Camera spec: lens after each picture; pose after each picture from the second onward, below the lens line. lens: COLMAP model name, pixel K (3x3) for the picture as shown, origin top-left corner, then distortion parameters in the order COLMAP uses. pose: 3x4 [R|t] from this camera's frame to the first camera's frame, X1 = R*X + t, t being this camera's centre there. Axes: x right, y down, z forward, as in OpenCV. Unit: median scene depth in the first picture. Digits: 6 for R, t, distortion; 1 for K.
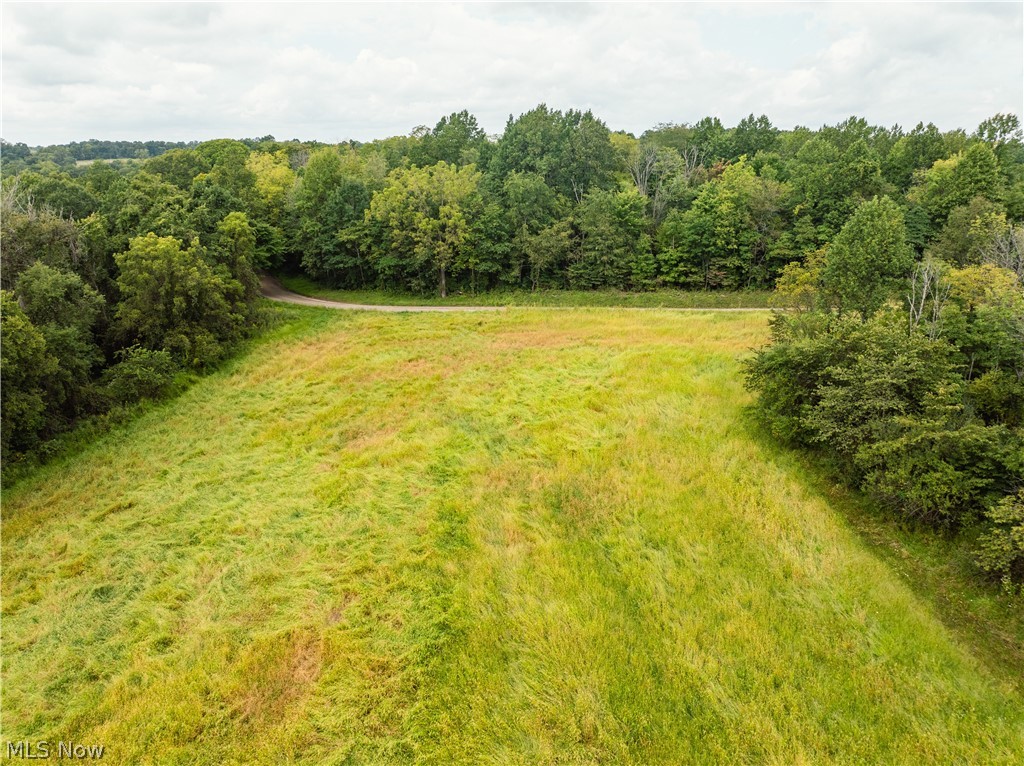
lens RADIAL K [[722.5, 0, 516.6], [0, 722.5, 381.9], [0, 0, 1]] dist [-0.064381, 0.034856]
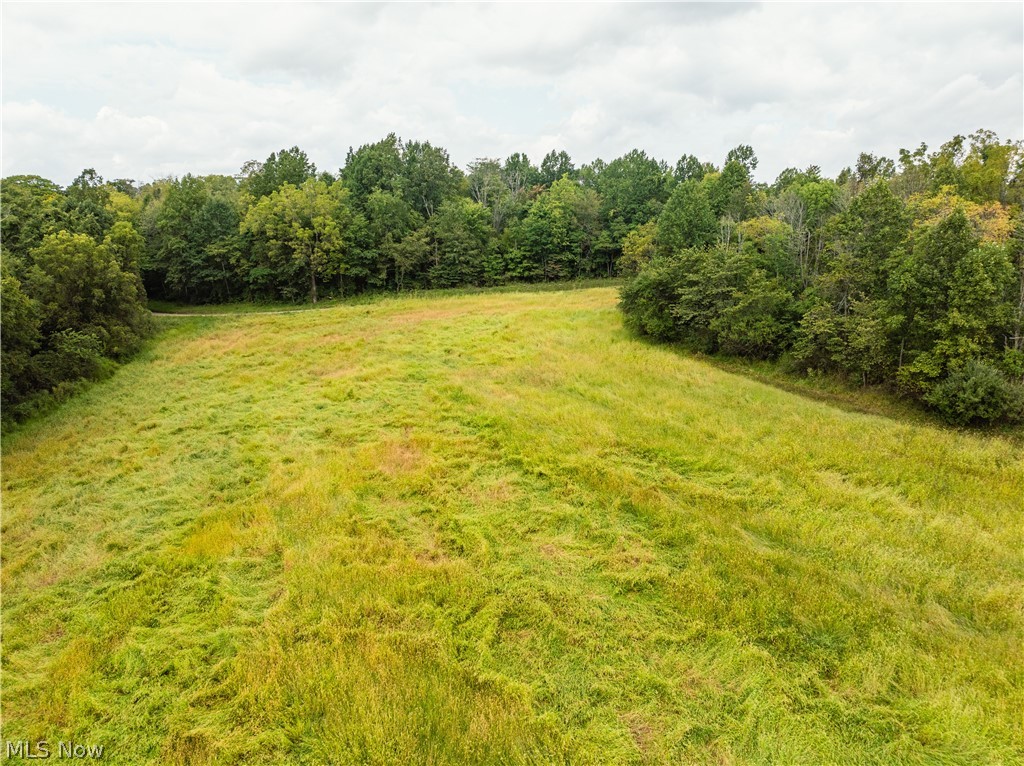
lens RADIAL K [[722.5, 0, 516.6], [0, 722.5, 381.9], [0, 0, 1]] dist [-0.064381, 0.034856]
pose [[0.953930, -0.072453, 0.291151, -0.147088], [0.094340, 0.993618, -0.061834, 0.108343], [-0.284812, 0.086453, 0.954677, -0.134411]]
